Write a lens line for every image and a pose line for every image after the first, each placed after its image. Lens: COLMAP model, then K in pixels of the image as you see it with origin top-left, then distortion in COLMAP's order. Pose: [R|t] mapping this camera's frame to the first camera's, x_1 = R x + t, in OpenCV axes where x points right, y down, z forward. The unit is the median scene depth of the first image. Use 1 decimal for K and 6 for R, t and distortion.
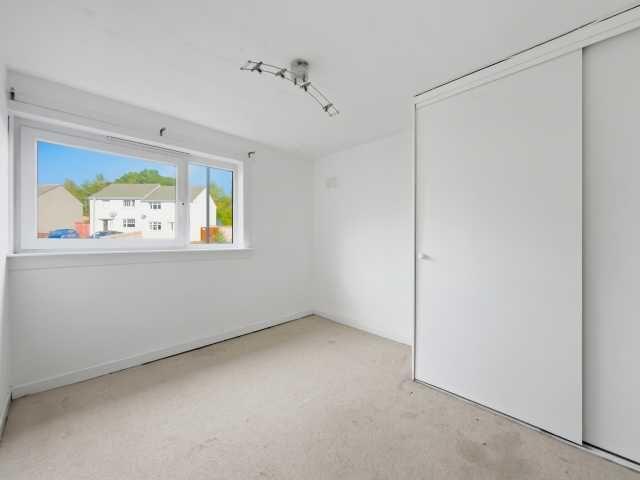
lens RADIAL K [[253.9, 0, 316.1], [0, 253.9, 241.6], [0, 0, 1]] dist [0.001884, 0.000087]
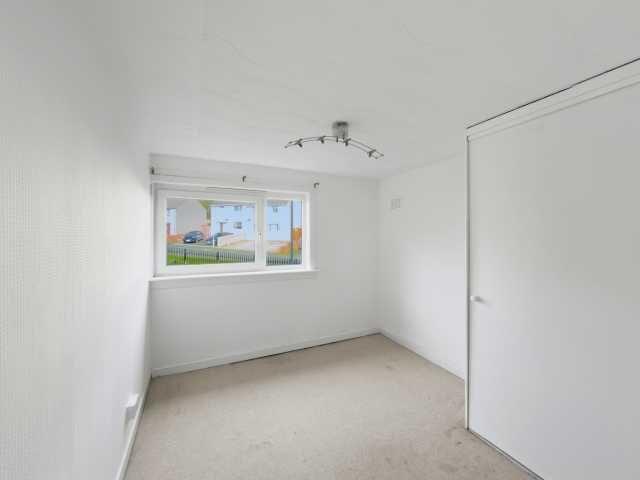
lens RADIAL K [[253.9, 0, 316.1], [0, 253.9, 241.6], [0, 0, 1]] dist [0.001884, 0.000087]
pose [[0.946052, -0.002839, -0.324002, 0.165788], [0.000610, 0.999975, -0.006984, -0.144798], [0.324014, 0.006410, 0.946031, -0.078365]]
